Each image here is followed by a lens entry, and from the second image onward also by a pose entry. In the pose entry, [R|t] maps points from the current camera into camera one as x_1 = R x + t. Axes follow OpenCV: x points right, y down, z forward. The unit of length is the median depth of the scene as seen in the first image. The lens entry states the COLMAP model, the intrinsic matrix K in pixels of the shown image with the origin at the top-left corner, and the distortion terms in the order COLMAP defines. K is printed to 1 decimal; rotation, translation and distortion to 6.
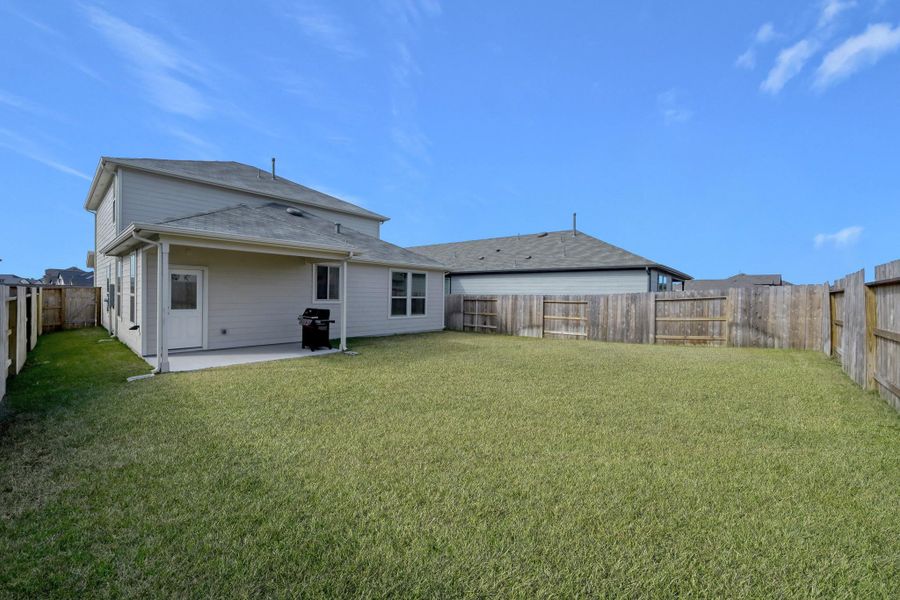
lens RADIAL K [[357.6, 0, 453.5], [0, 357.6, 301.2], [0, 0, 1]] dist [0.001120, 0.000197]
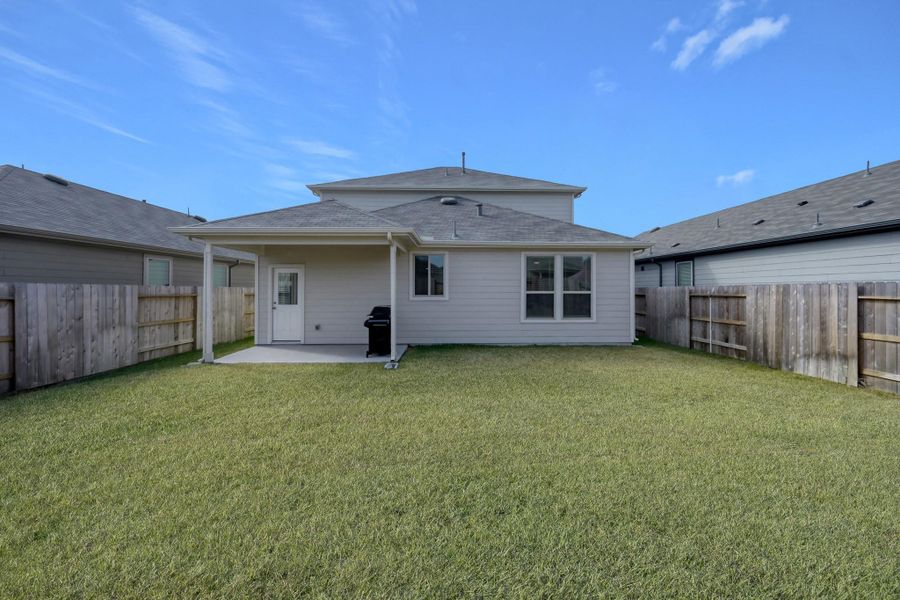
lens RADIAL K [[367.0, 0, 453.7], [0, 367.0, 285.8], [0, 0, 1]] dist [0.000363, -0.000021]
pose [[0.677989, -0.024933, -0.734649, 0.247980], [-0.002041, 0.999357, -0.035800, 0.002351], [0.735070, 0.025771, 0.677502, 0.366772]]
